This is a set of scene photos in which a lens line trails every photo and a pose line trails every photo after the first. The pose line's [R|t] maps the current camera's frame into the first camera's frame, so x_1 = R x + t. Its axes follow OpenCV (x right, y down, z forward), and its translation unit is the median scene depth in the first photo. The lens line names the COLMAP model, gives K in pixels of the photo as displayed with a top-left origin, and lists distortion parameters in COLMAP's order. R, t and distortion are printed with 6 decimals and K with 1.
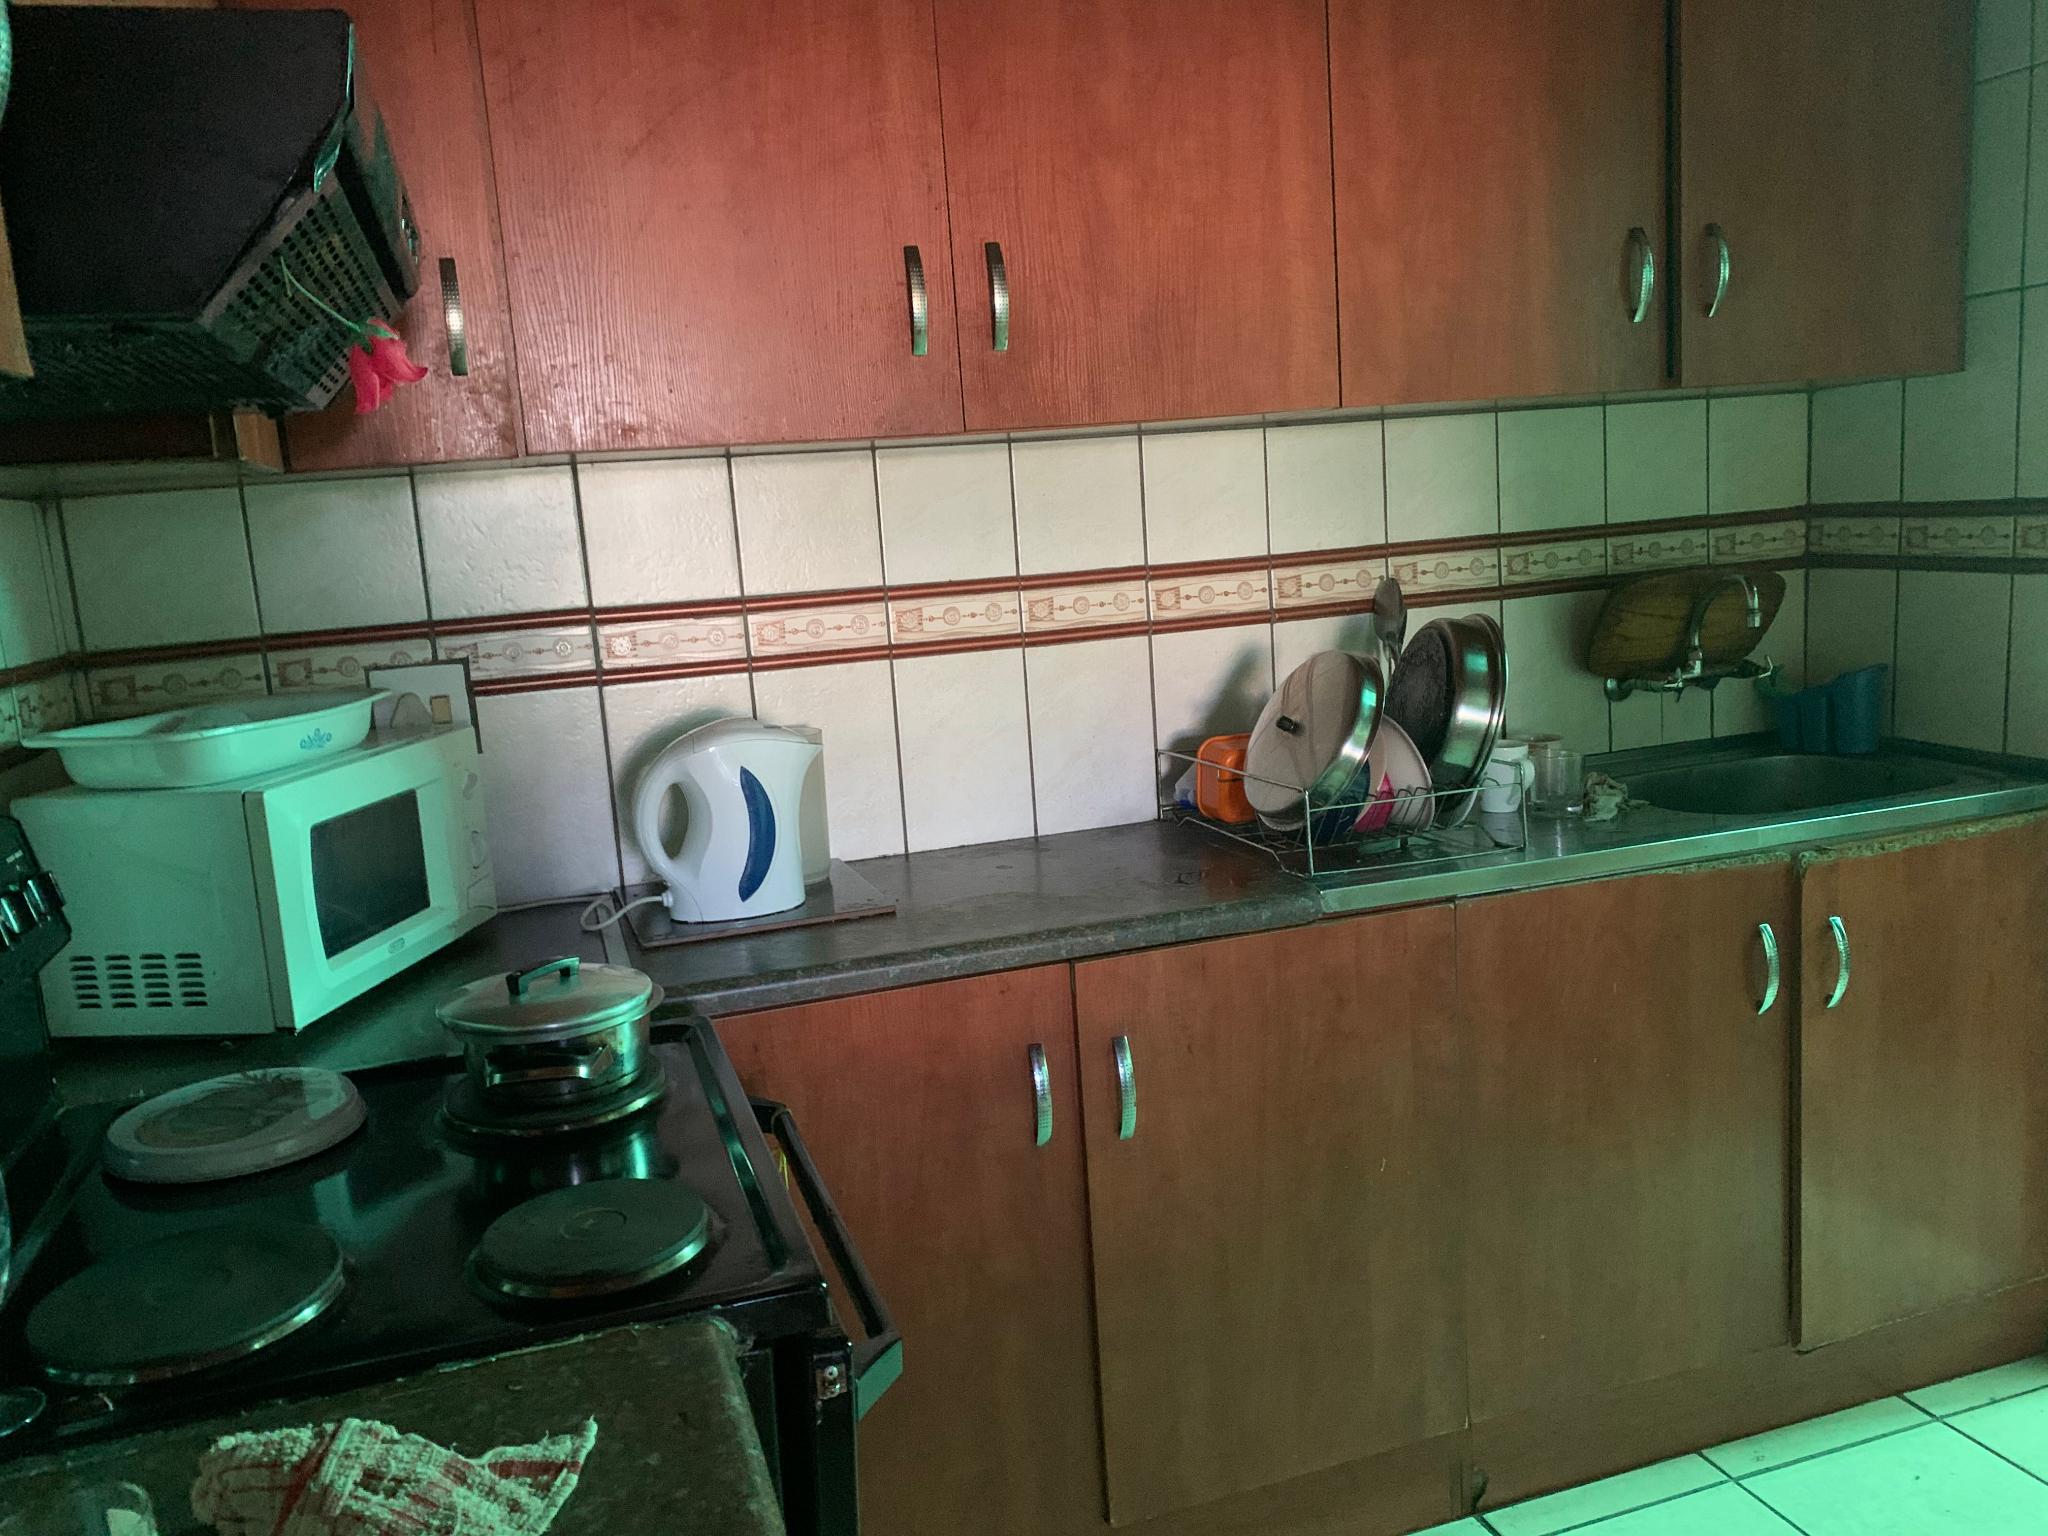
lens RADIAL K [[1595.3, 0, 1041.5], [0, 1595.3, 769.0], [0, 0, 1]] dist [0.046736, -0.069349]
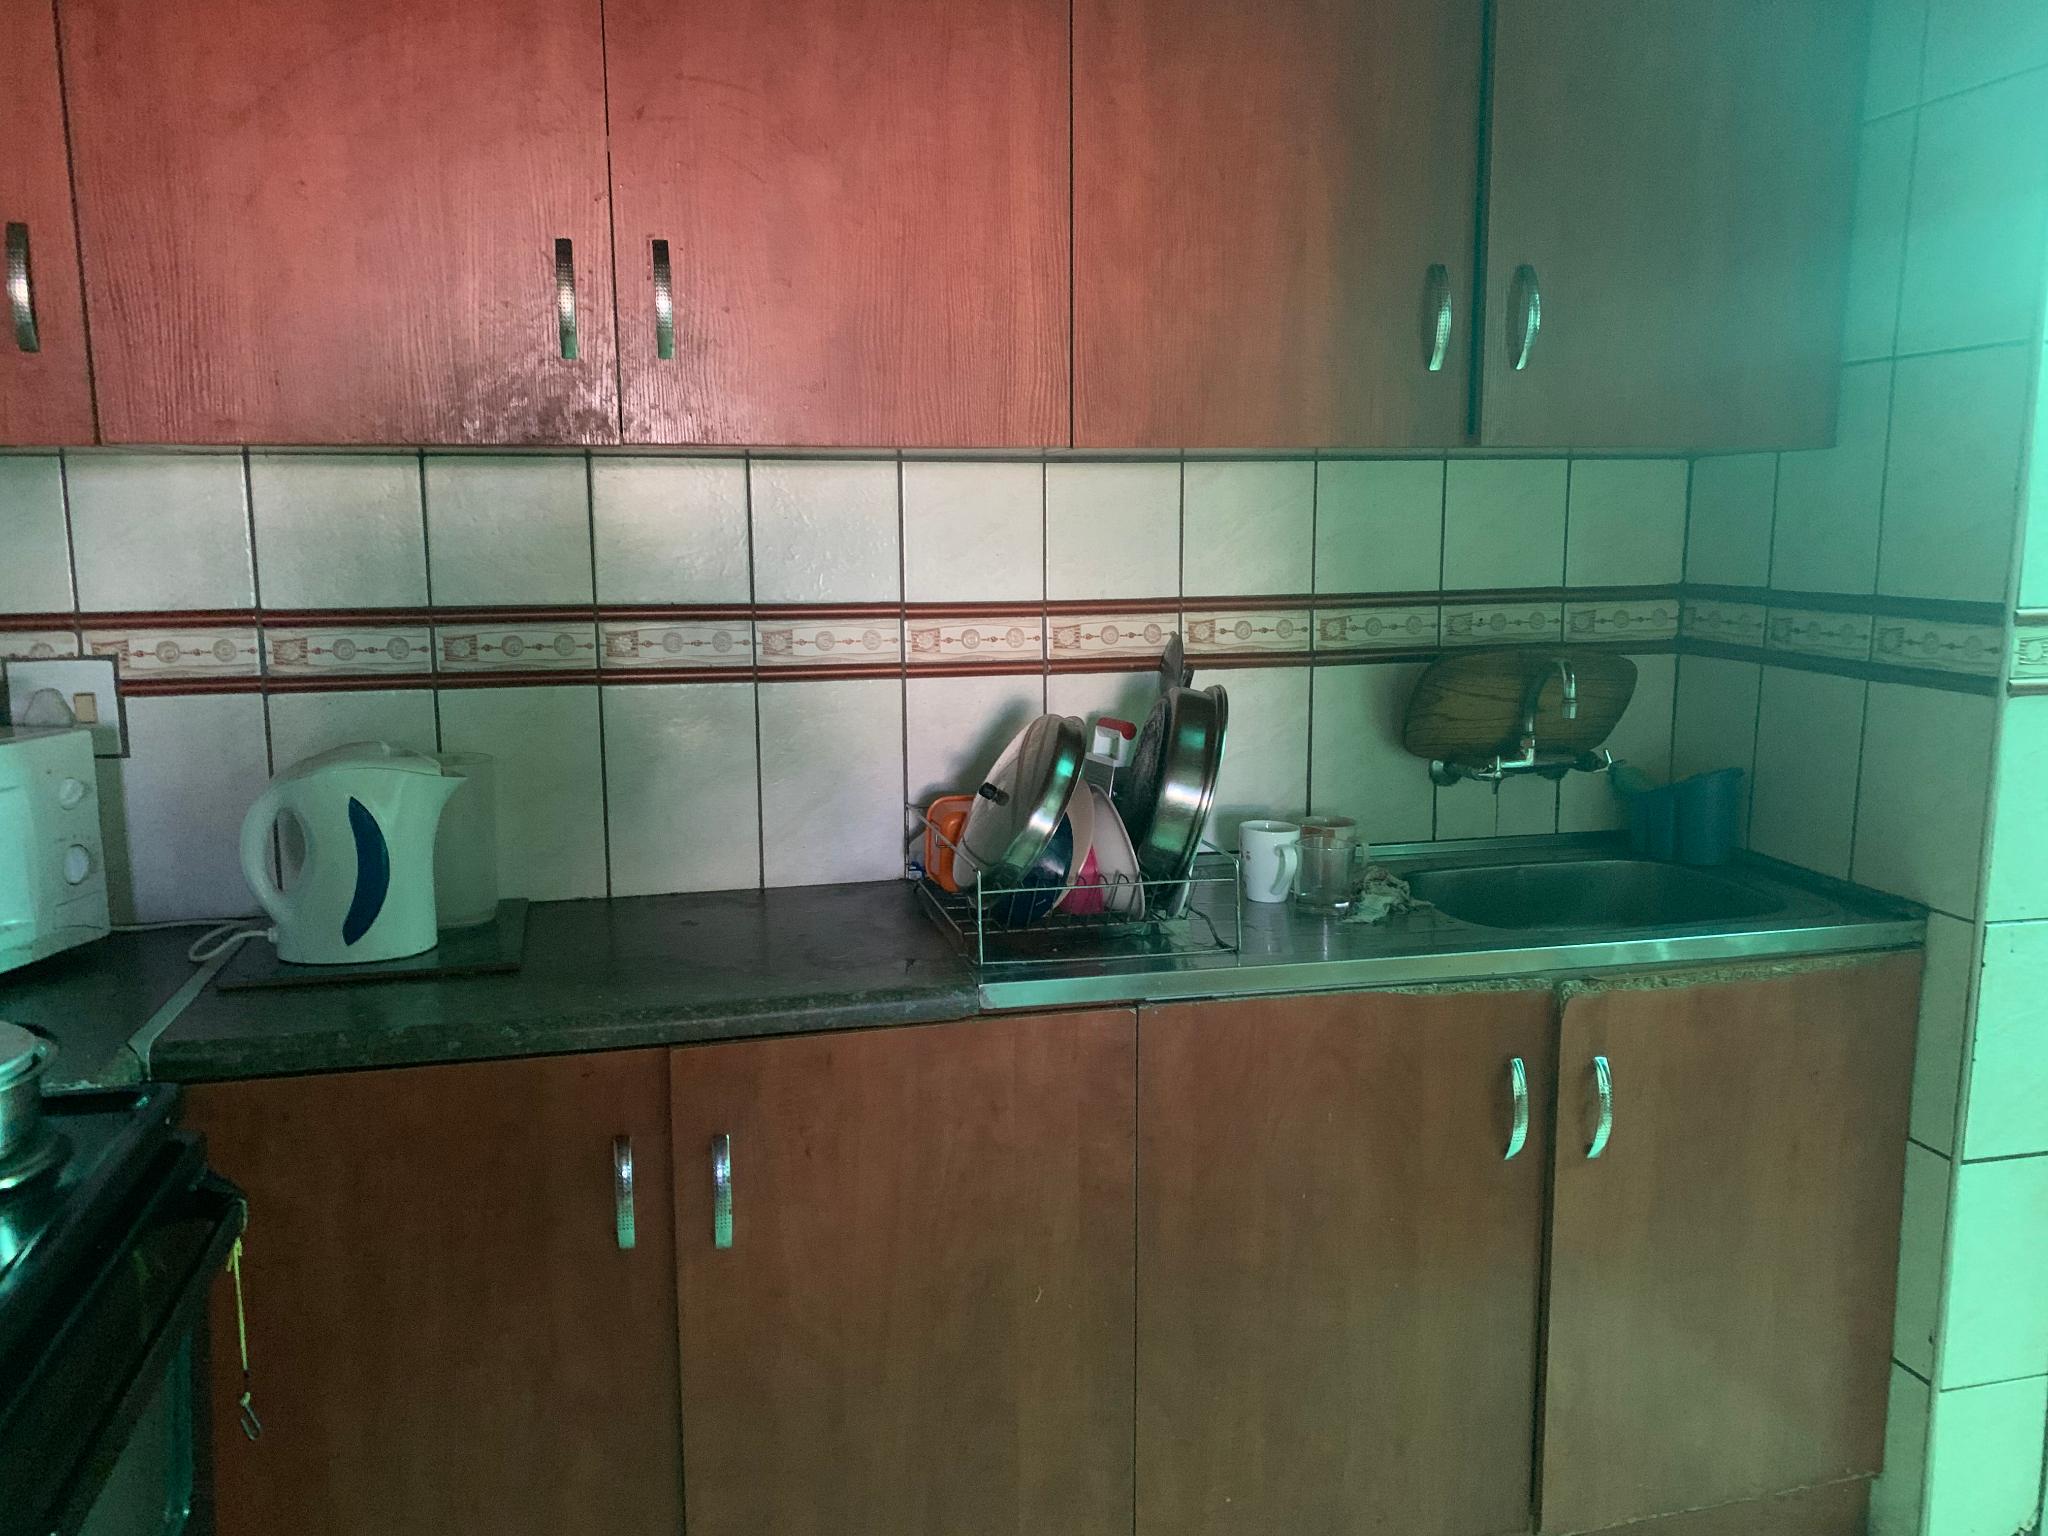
lens RADIAL K [[1595.3, 0, 1000.3], [0, 1595.3, 764.0], [0, 0, 1]] dist [0.046736, -0.069349]
pose [[0.995158, 0.073847, -0.064868, 0.209036], [-0.074638, 0.997162, -0.009845, -0.033818], [0.063957, 0.014639, 0.997845, 0.099267]]
